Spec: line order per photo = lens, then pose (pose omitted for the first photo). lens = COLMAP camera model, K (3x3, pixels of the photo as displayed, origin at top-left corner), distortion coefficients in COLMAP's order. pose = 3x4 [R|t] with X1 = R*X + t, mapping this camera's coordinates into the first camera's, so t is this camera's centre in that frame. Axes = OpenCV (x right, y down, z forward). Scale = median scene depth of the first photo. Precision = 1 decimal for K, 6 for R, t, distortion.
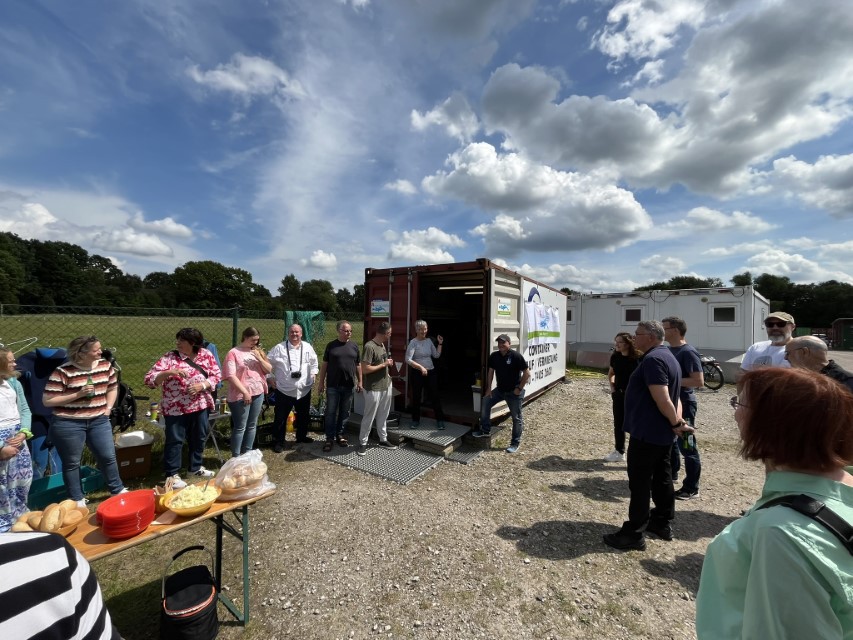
lens RADIAL K [[343.1, 0, 425.9], [0, 343.1, 321.9], [0, 0, 1]] dist [0.000246, -0.000129]
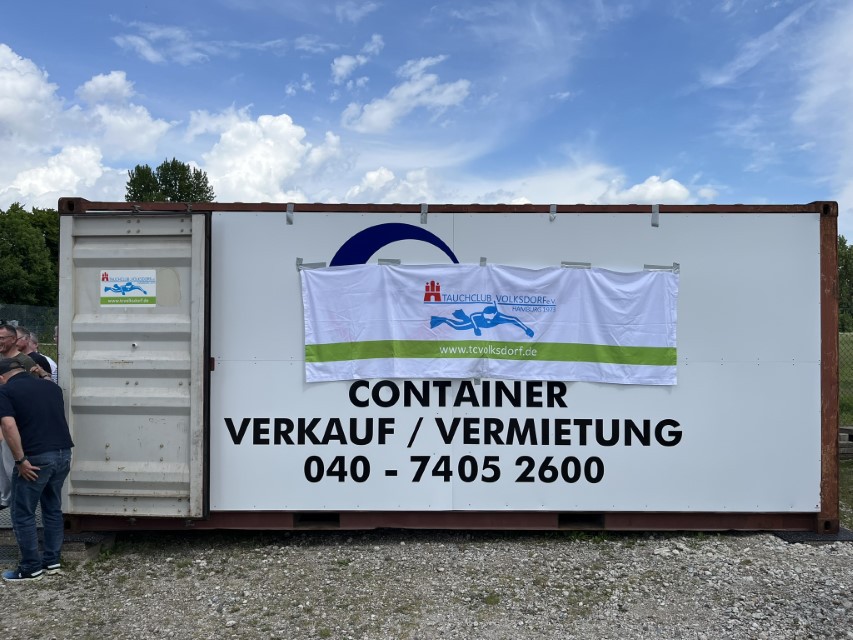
lens RADIAL K [[636.2, 0, 429.6], [0, 636.2, 315.4], [0, 0, 1]] dist [0.072731, -0.095306]
pose [[0.554990, -0.050780, -0.830305, 1.319709], [0.013446, 0.998552, -0.052082, 0.051463], [0.831748, 0.017741, 0.554870, 0.943845]]
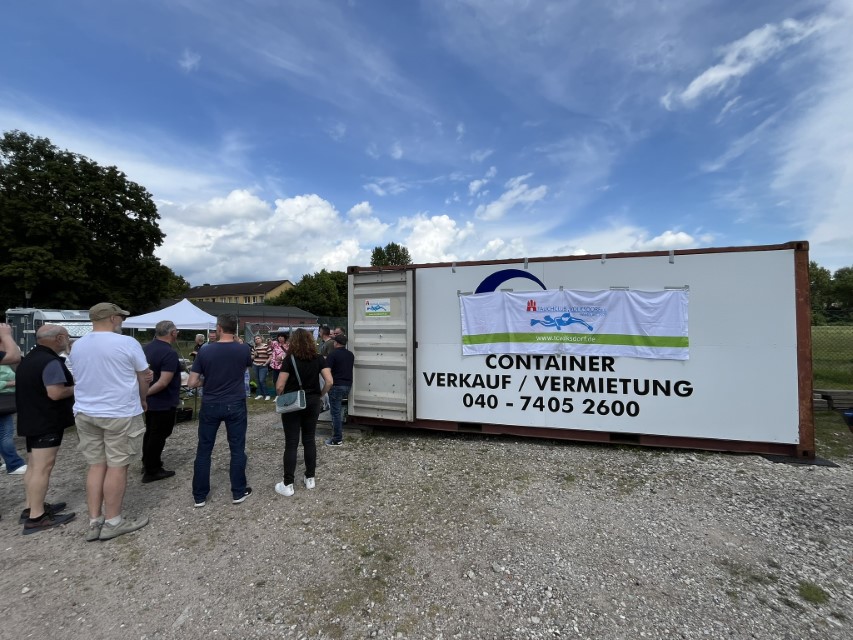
lens RADIAL K [[346.0, 0, 427.9], [0, 346.0, 317.4], [0, 0, 1]] dist [-0.000718, -0.000294]
pose [[0.309472, -0.062548, -0.948849, 1.333184], [0.012714, 0.998017, -0.061643, 0.051810], [0.950824, 0.007014, 0.309653, 0.918148]]
